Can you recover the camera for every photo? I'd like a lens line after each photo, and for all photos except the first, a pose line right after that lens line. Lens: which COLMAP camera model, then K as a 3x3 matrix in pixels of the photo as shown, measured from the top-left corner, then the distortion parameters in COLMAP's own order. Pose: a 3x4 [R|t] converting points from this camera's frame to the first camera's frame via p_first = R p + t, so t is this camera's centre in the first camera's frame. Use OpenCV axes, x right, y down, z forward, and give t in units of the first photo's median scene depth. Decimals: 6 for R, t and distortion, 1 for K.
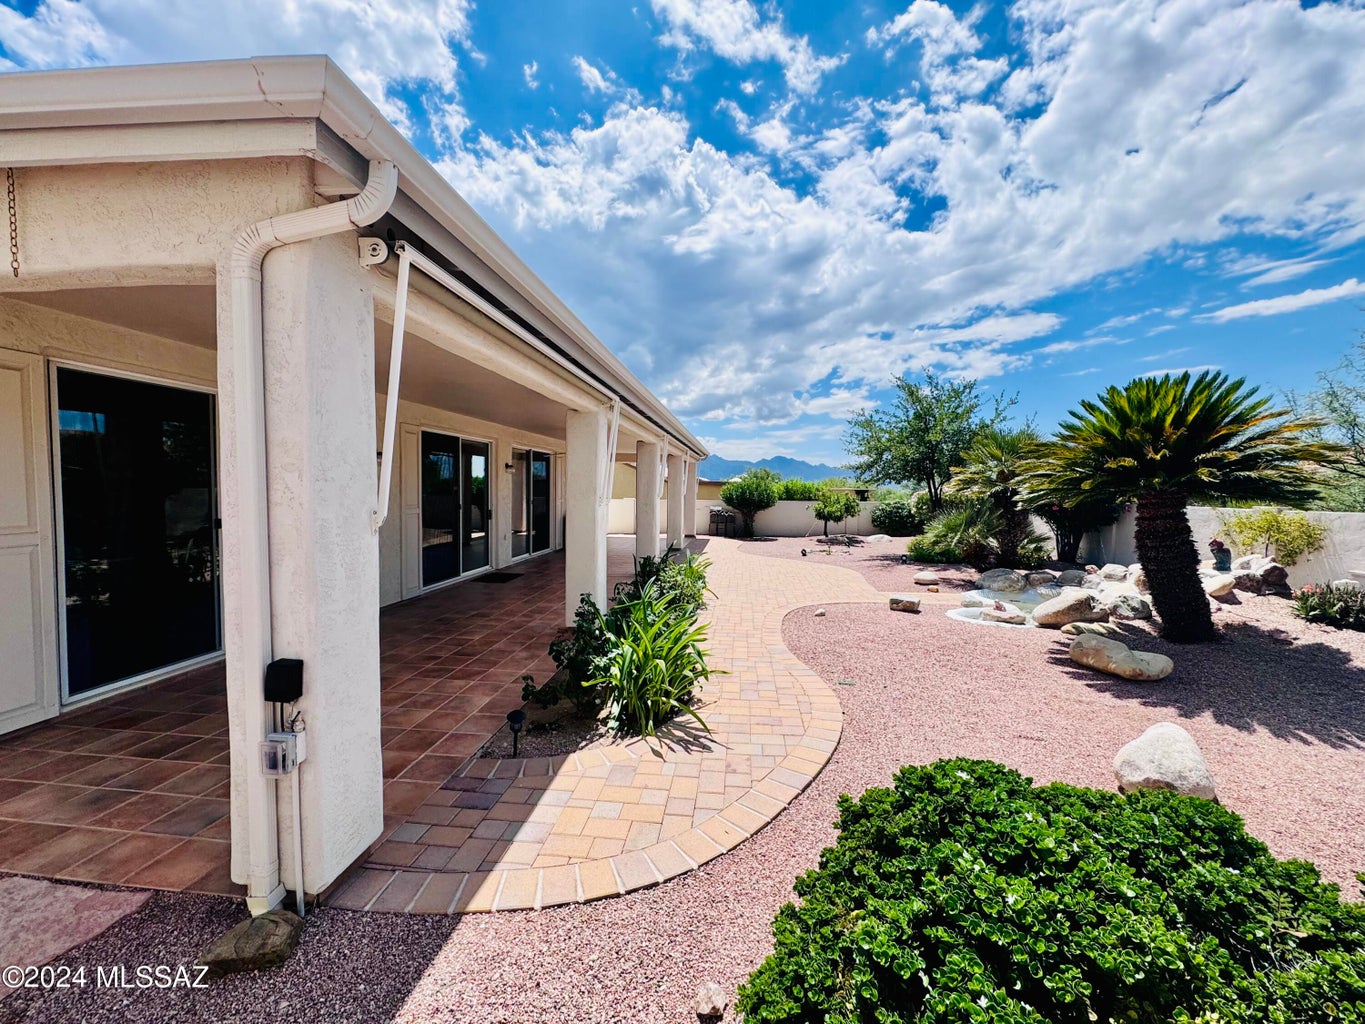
lens RADIAL K [[547.0, 0, 682.5], [0, 547.0, 512.0], [0, 0, 1]] dist [-0.001094, 0.000124]
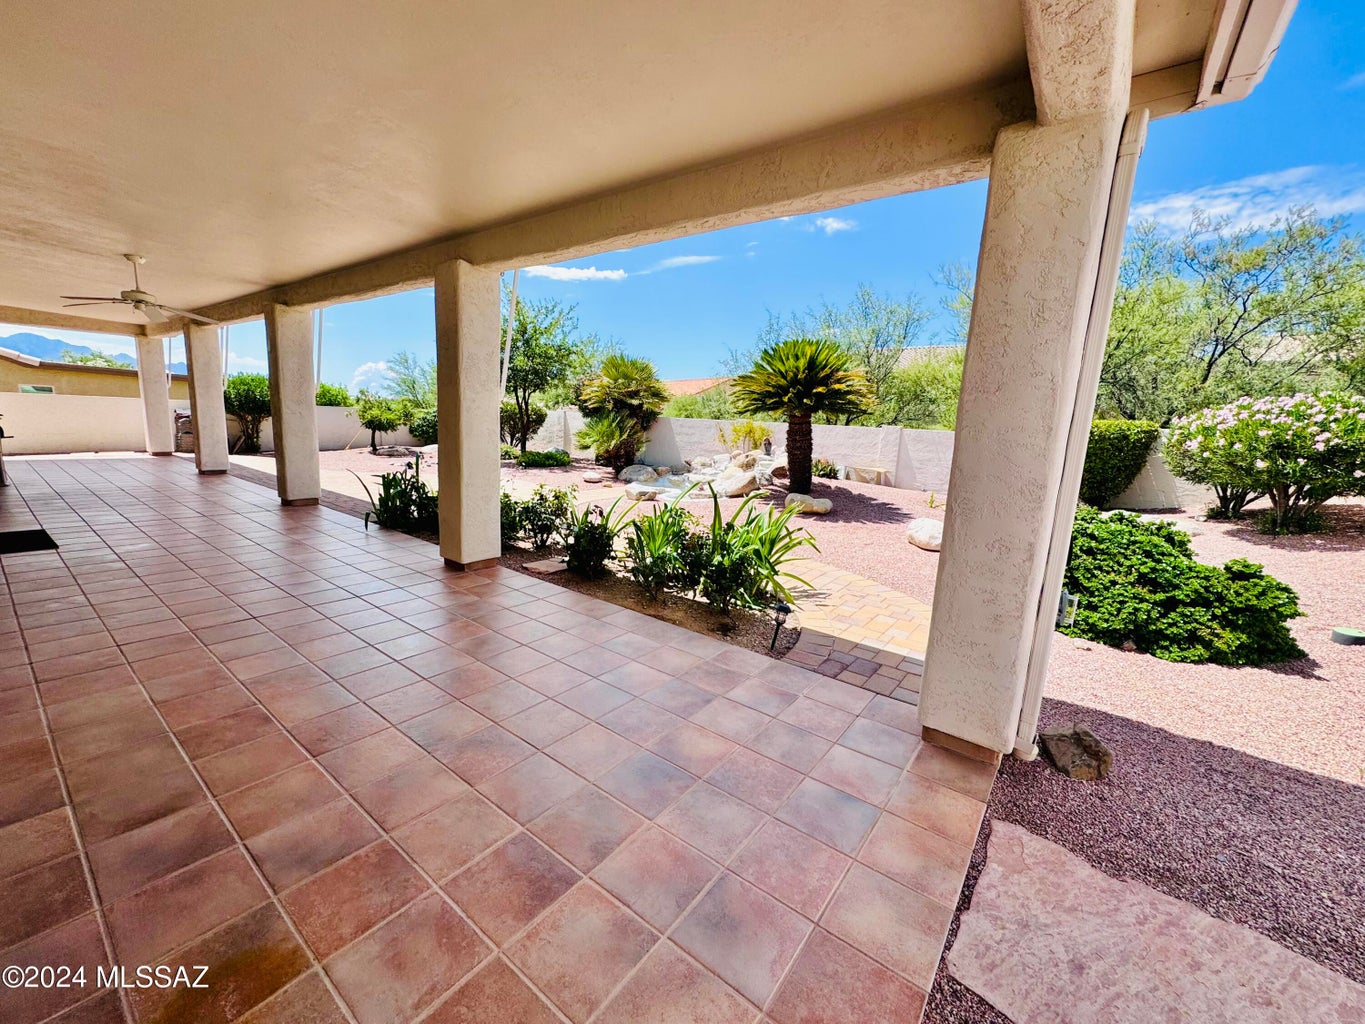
lens RADIAL K [[547.0, 0, 682.5], [0, 547.0, 512.0], [0, 0, 1]] dist [-0.001094, 0.000124]
pose [[0.496325, -0.126979, 0.858800, -0.349454], [-0.009375, 0.988404, 0.151559, 0.011237], [-0.868086, -0.083274, 0.489379, 0.188448]]
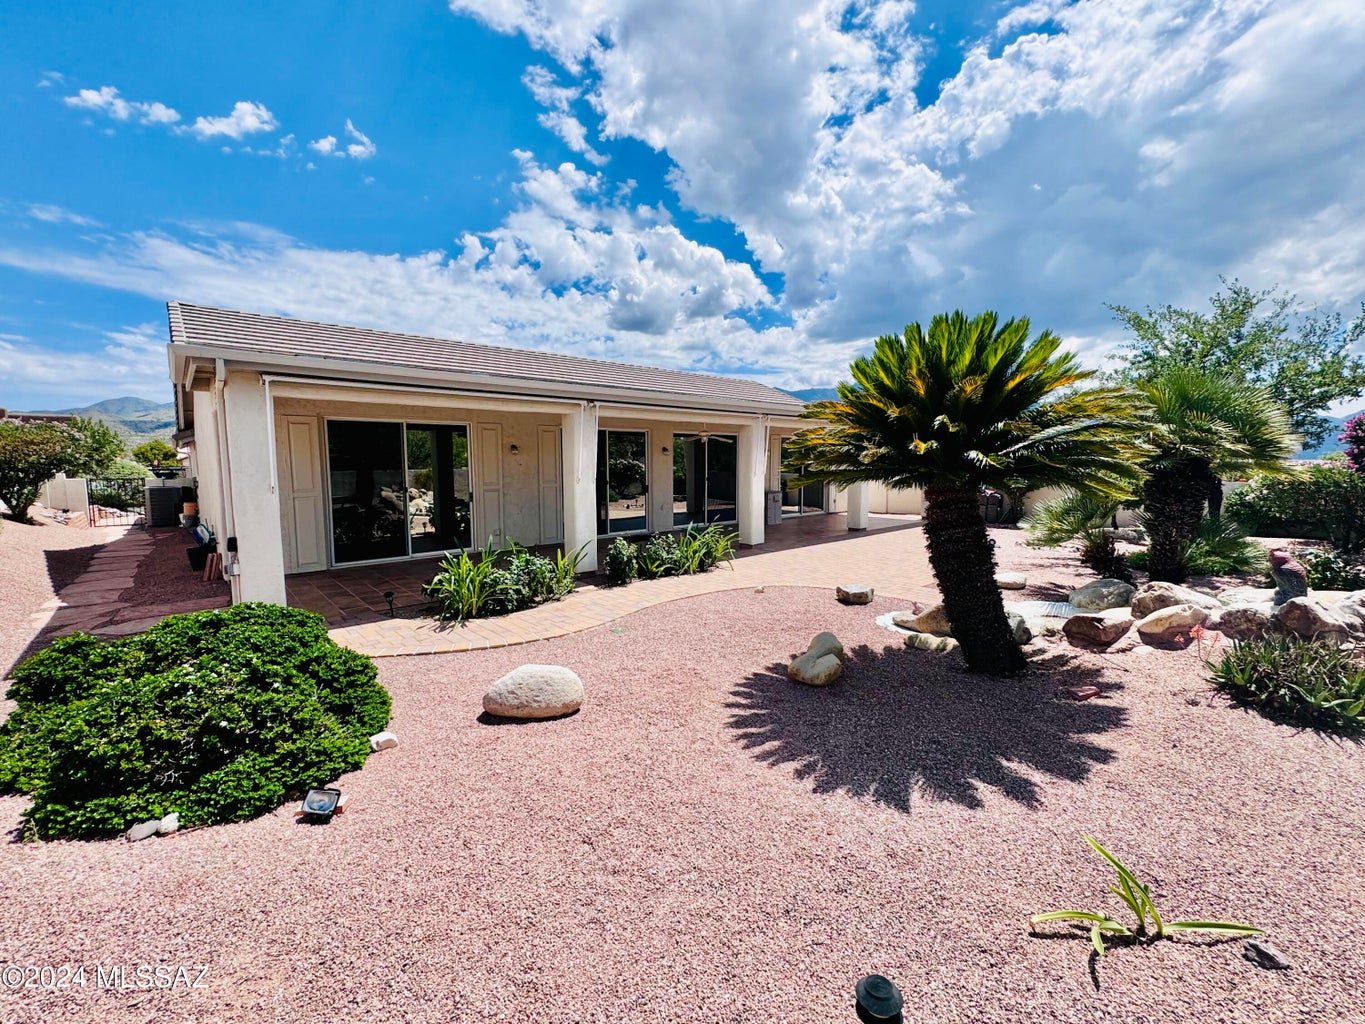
lens RADIAL K [[547.0, 0, 682.5], [0, 547.0, 512.0], [0, 0, 1]] dist [-0.001094, 0.000124]
pose [[0.760783, 0.048298, -0.647207, 0.469623], [-0.020664, 0.998524, 0.050226, -0.008190], [0.648678, -0.024837, 0.760658, 0.062753]]
